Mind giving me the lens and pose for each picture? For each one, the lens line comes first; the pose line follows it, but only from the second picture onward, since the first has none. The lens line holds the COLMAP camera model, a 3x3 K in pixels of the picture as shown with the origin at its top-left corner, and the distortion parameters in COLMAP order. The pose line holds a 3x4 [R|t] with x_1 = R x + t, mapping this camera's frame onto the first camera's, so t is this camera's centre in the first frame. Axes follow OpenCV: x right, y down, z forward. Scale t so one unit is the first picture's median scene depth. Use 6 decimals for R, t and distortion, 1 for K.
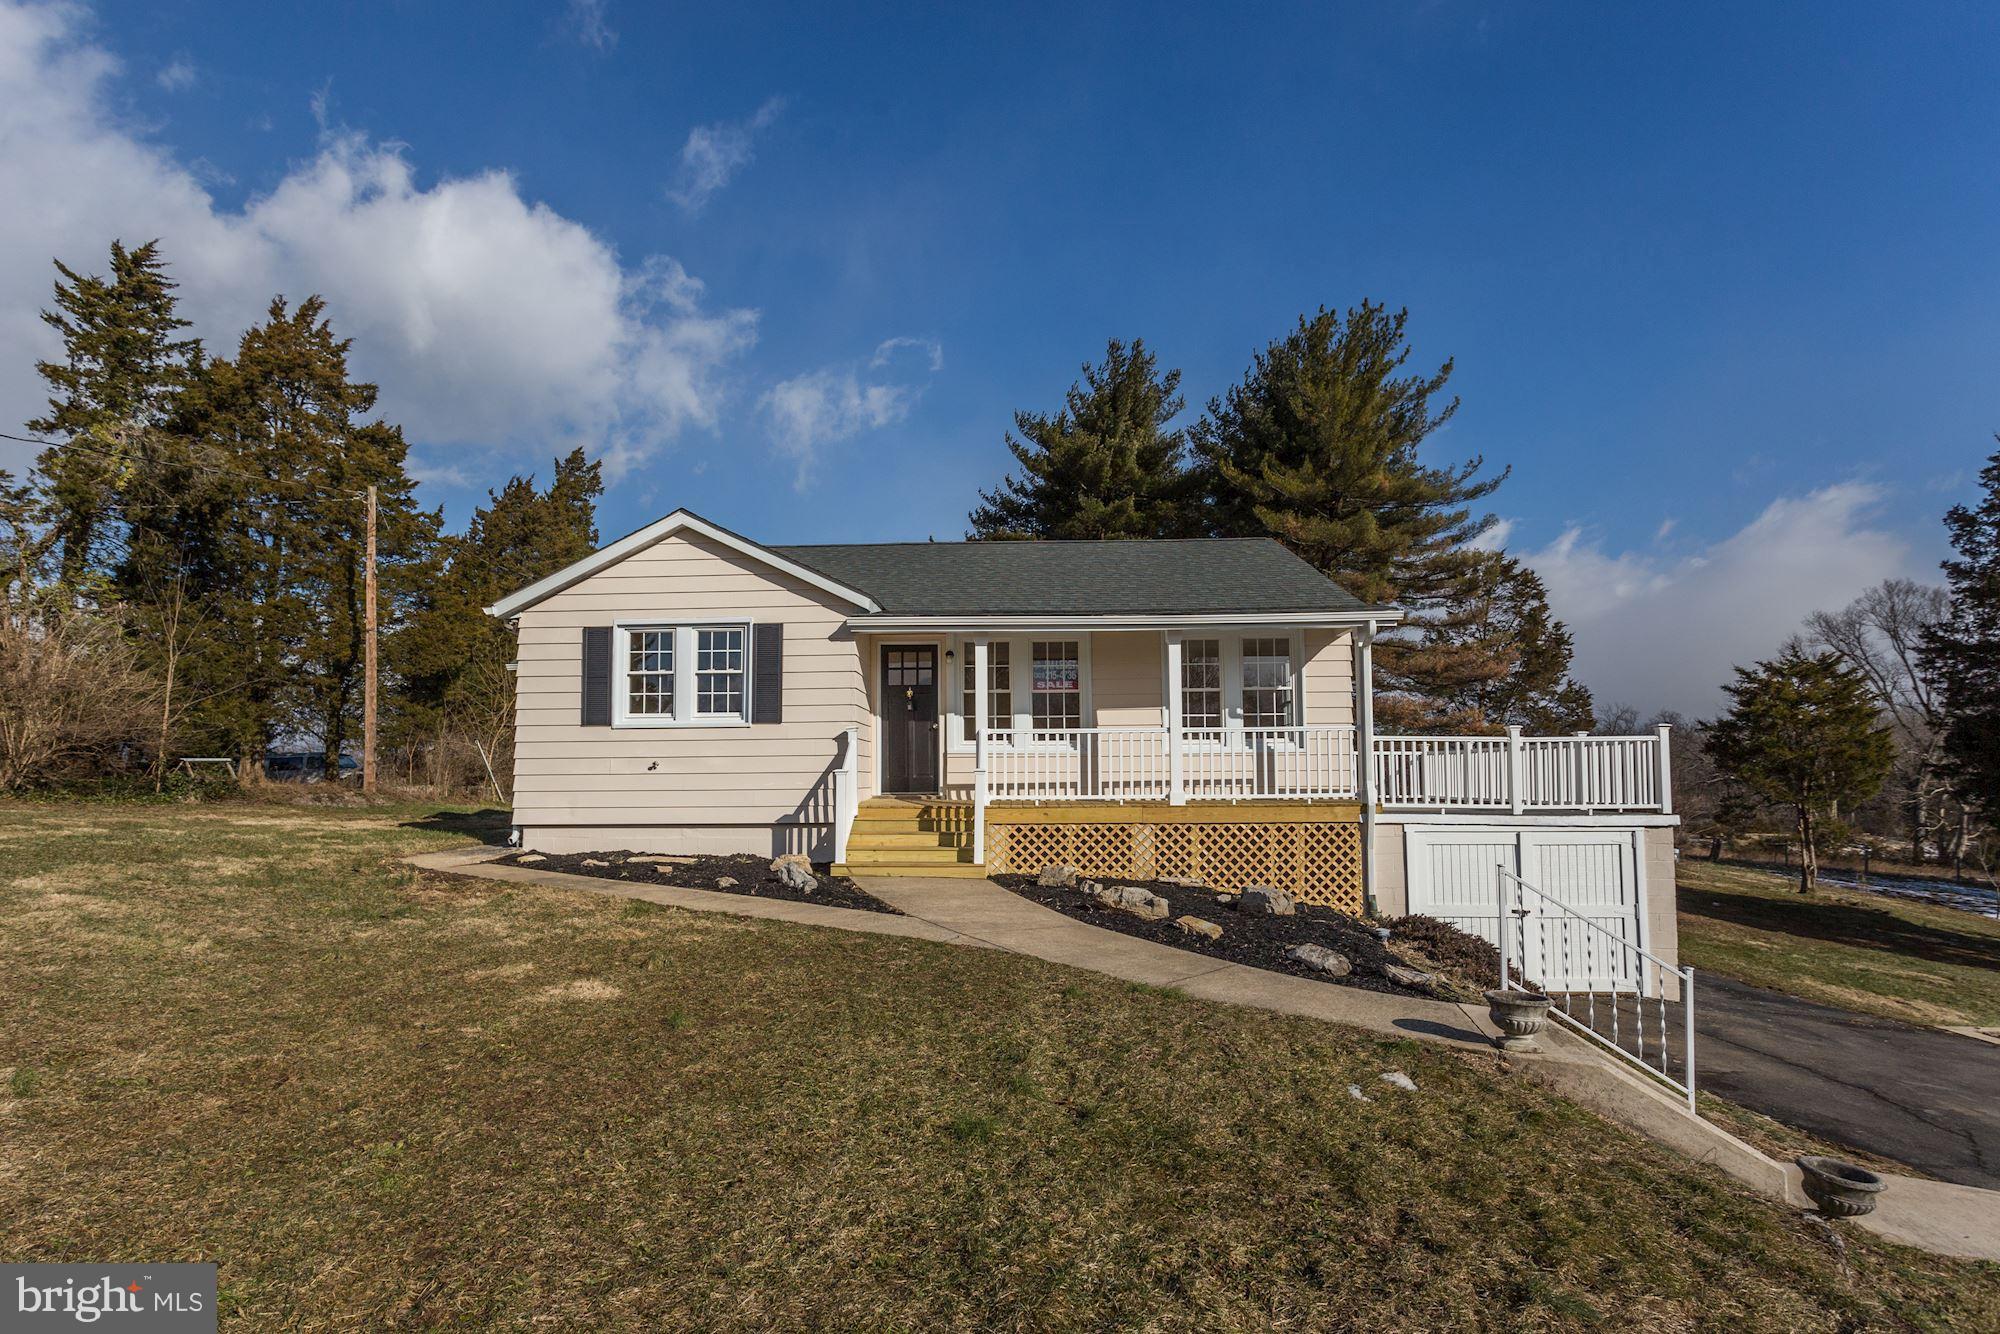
lens RADIAL K [[1020.4, 0, 962.9], [0, 1020.4, 704.4], [0, 0, 1]] dist [0.002173, 0.000763]
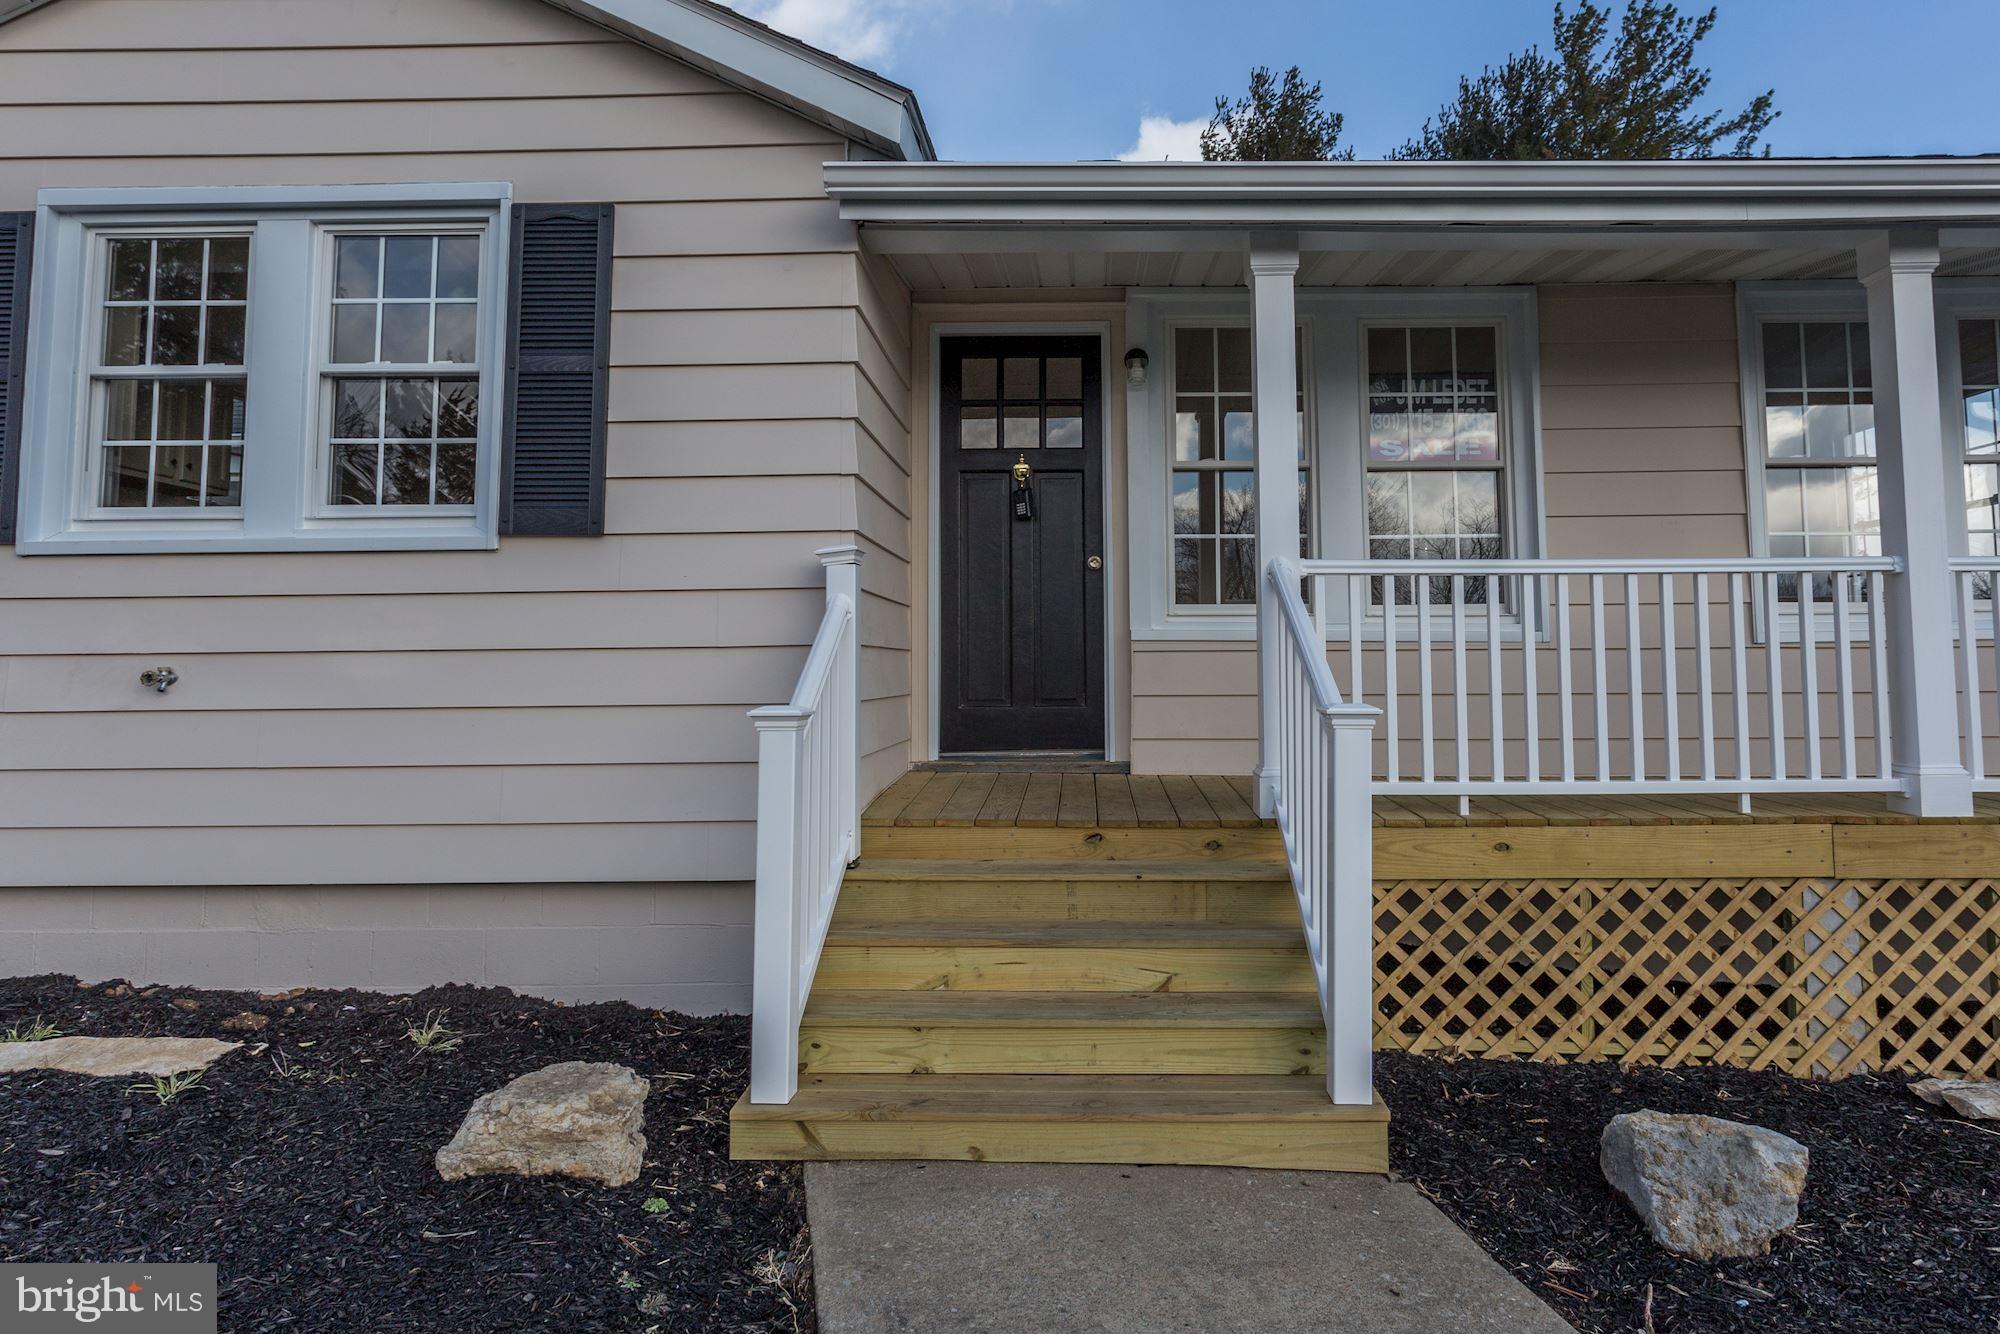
lens RADIAL K [[1160.1, 0, 1075.9], [0, 1160.1, 594.7], [0, 0, 1]] dist [0.006086, 0.001406]
pose [[0.998917, 0.004017, 0.046362, -0.055844], [-0.004107, 0.999990, 0.001860, 0.033087], [-0.046354, -0.002048, 0.998923, 0.646664]]
